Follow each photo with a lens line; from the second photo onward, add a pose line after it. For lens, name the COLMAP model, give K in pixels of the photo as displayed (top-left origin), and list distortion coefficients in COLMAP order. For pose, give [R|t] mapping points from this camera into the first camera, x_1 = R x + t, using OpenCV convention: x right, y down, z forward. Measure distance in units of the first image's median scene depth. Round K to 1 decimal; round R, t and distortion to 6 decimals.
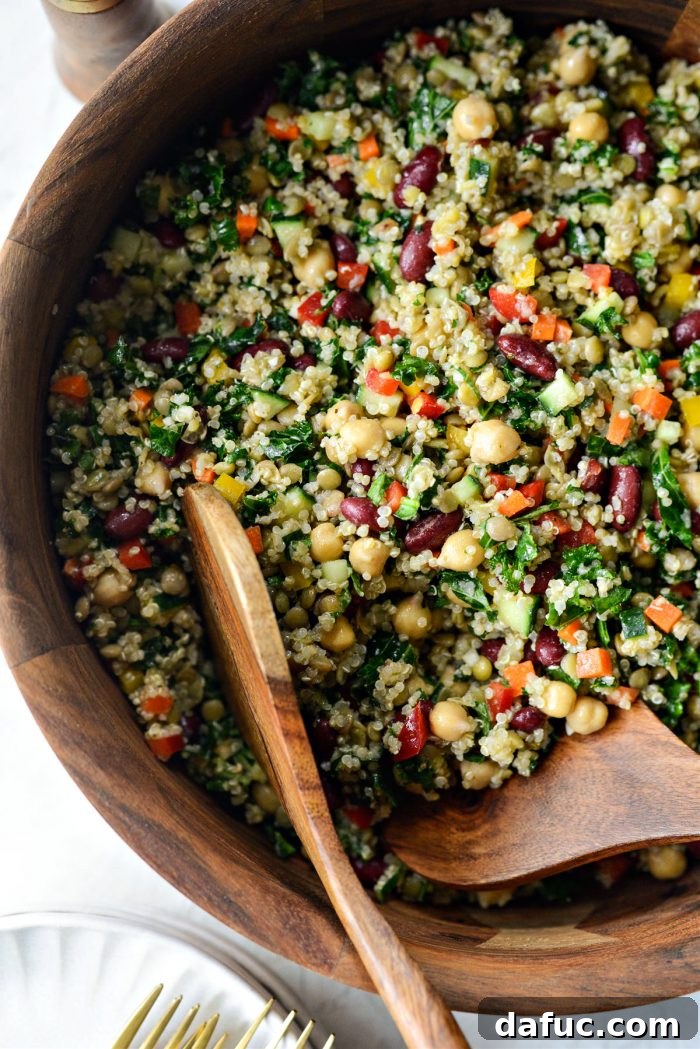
lens RADIAL K [[1690.0, 0, 348.7], [0, 1690.0, 520.8], [0, 0, 1]] dist [-0.087626, 0.000000]
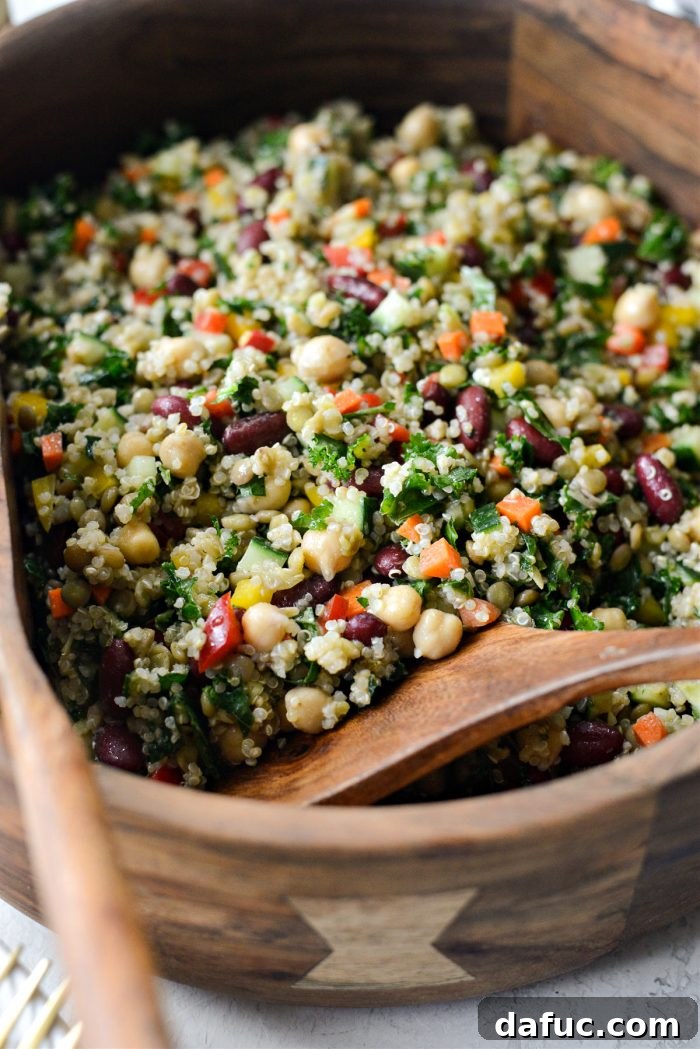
lens RADIAL K [[1690.0, 0, 345.3], [0, 1690.0, 519.3], [0, 0, 1]] dist [-0.087626, 0.000000]
pose [[0.999464, -0.013440, -0.029860, 0.122441], [-0.005915, 0.822786, -0.568320, 0.545729], [0.032206, 0.568192, 0.822265, 0.286447]]
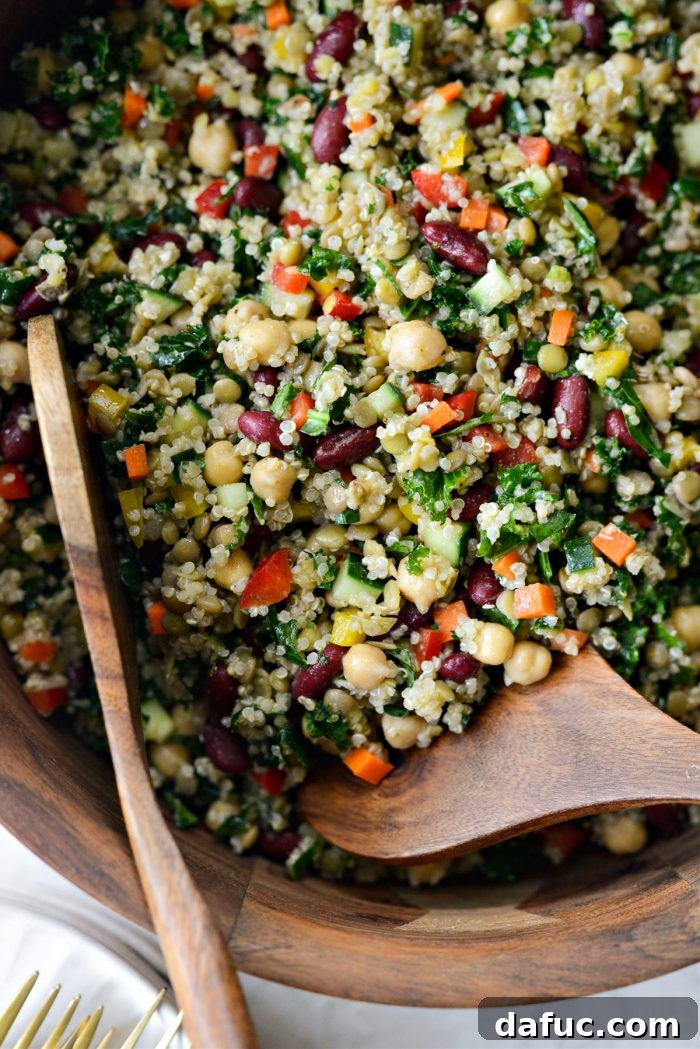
lens RADIAL K [[1690.0, 0, 353.0], [0, 1690.0, 527.8], [0, 0, 1]] dist [-0.087626, 0.000000]
pose [[0.999911, -0.002612, -0.013080, 0.063594], [0.002648, 0.999993, 0.002778, 0.043881], [0.013073, -0.002812, 0.999911, 0.133193]]
